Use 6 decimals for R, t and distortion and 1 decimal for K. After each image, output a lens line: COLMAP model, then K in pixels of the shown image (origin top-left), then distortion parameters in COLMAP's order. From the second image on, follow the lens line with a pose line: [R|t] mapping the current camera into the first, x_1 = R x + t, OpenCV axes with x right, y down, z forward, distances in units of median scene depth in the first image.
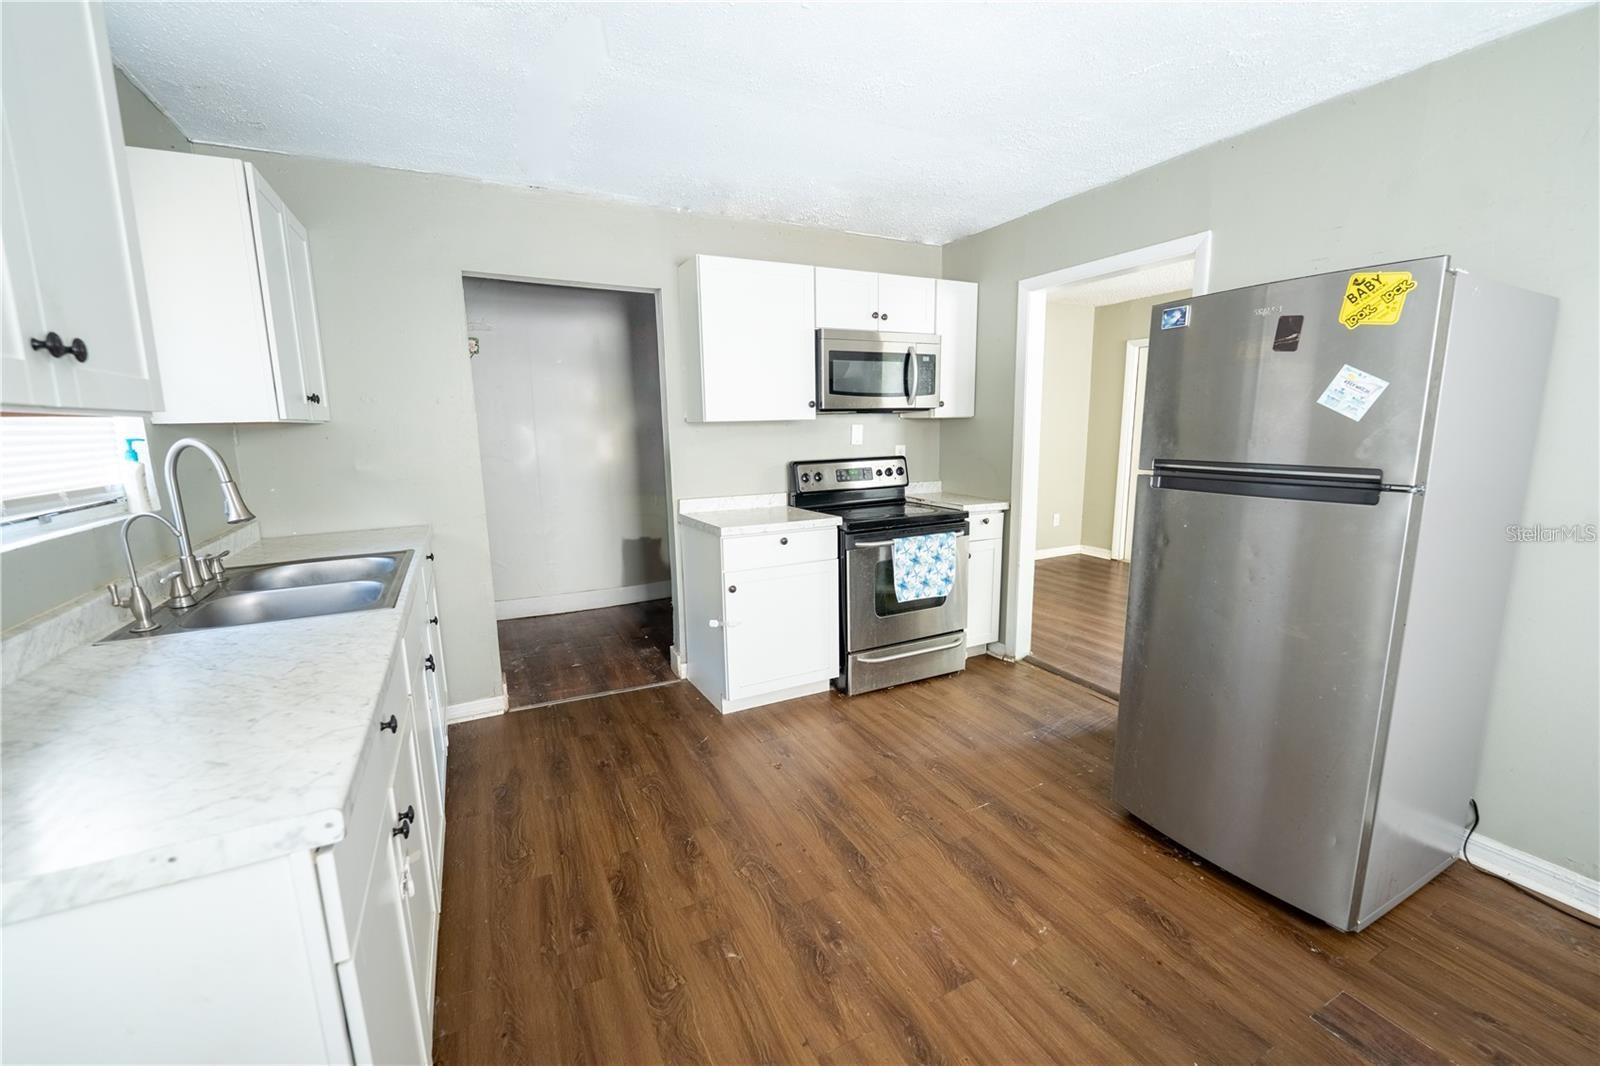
lens RADIAL K [[646.0, 0, 801.9], [0, 646.0, 528.9], [0, 0, 1]] dist [-0.012954, -0.000220]
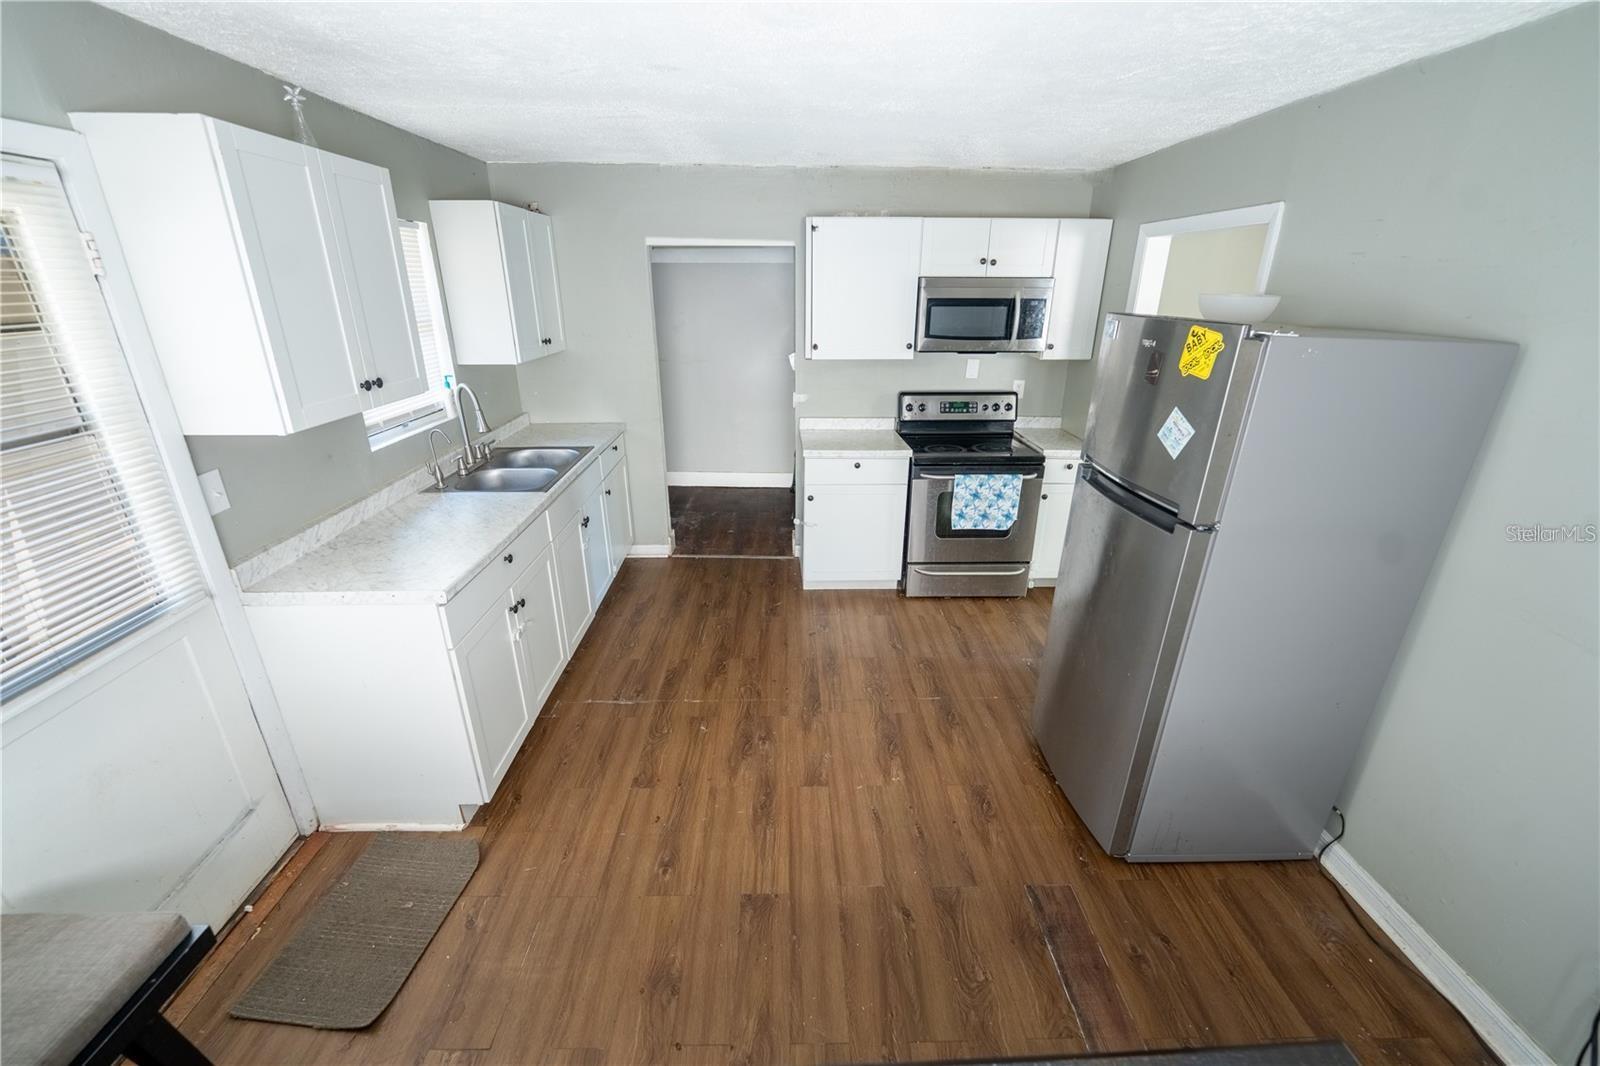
lens RADIAL K [[646.0, 0, 803.0], [0, 646.0, 531.8], [0, 0, 1]] dist [-0.012954, -0.000220]
pose [[0.902625, 0.173757, -0.393798, 0.553869], [-0.089576, 0.970697, 0.222988, -0.177276], [0.421004, -0.166000, 0.891740, -0.232161]]
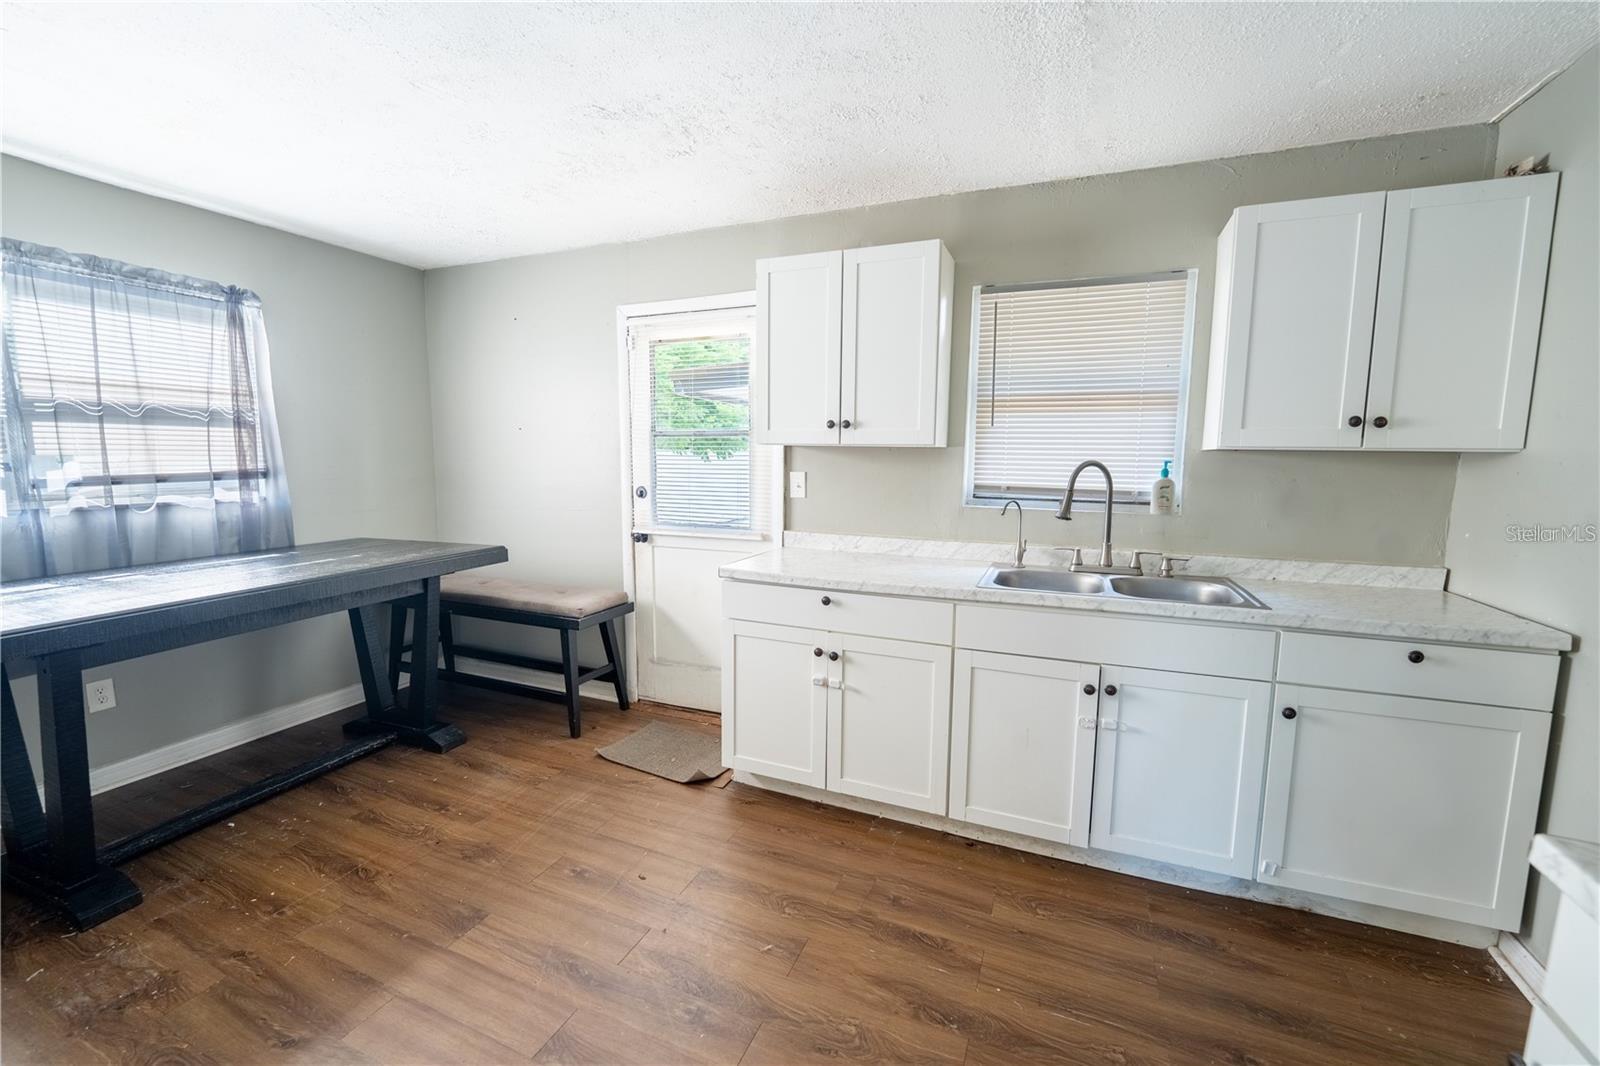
lens RADIAL K [[646.0, 0, 802.5], [0, 646.0, 530.4], [0, 0, 1]] dist [-0.012954, -0.000220]
pose [[-0.764587, 0.088367, -0.638434, 0.379596], [-0.101196, 0.961812, 0.254319, -0.230028], [0.636527, 0.259056, -0.726446, 1.313289]]
